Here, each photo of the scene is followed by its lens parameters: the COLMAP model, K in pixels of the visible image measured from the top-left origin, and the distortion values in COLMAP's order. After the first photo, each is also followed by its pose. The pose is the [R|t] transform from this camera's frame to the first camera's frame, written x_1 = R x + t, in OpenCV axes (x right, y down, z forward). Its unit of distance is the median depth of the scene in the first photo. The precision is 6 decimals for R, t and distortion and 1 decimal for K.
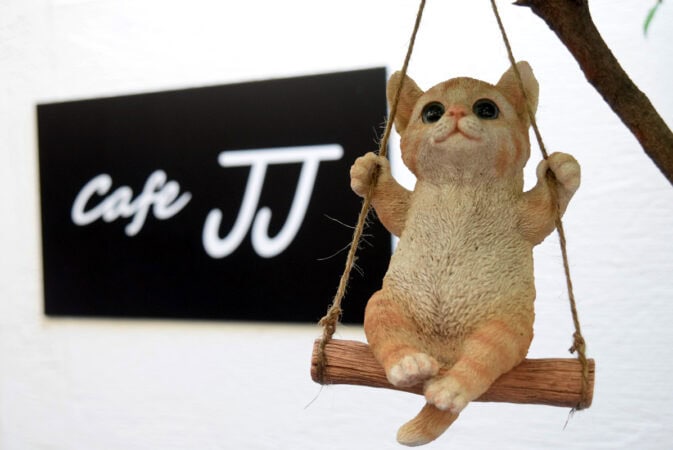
lens RADIAL K [[1048.3, 0, 336.5], [0, 1048.3, 225.0], [0, 0, 1]] dist [0.334460, -4.397952]
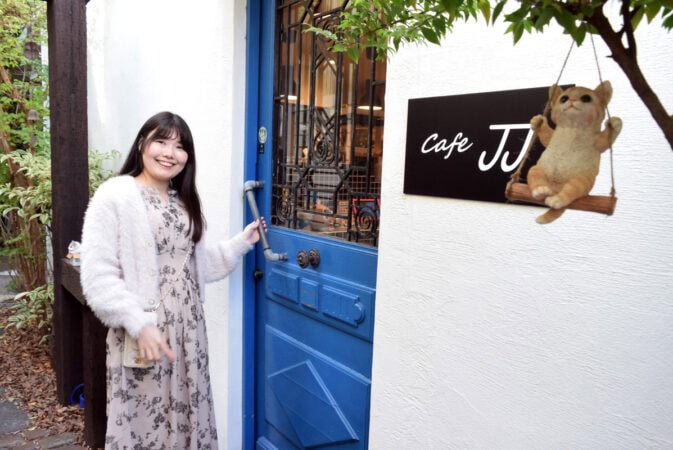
lens RADIAL K [[500.8, 0, 336.5], [0, 500.8, 225.0], [0, 0, 1]] dist [-0.009223, 0.000922]
pose [[0.916425, 0.123043, -0.380821, 0.082737], [-0.074893, 0.987481, 0.138827, 0.073923], [0.393135, -0.098704, 0.914168, -0.410521]]
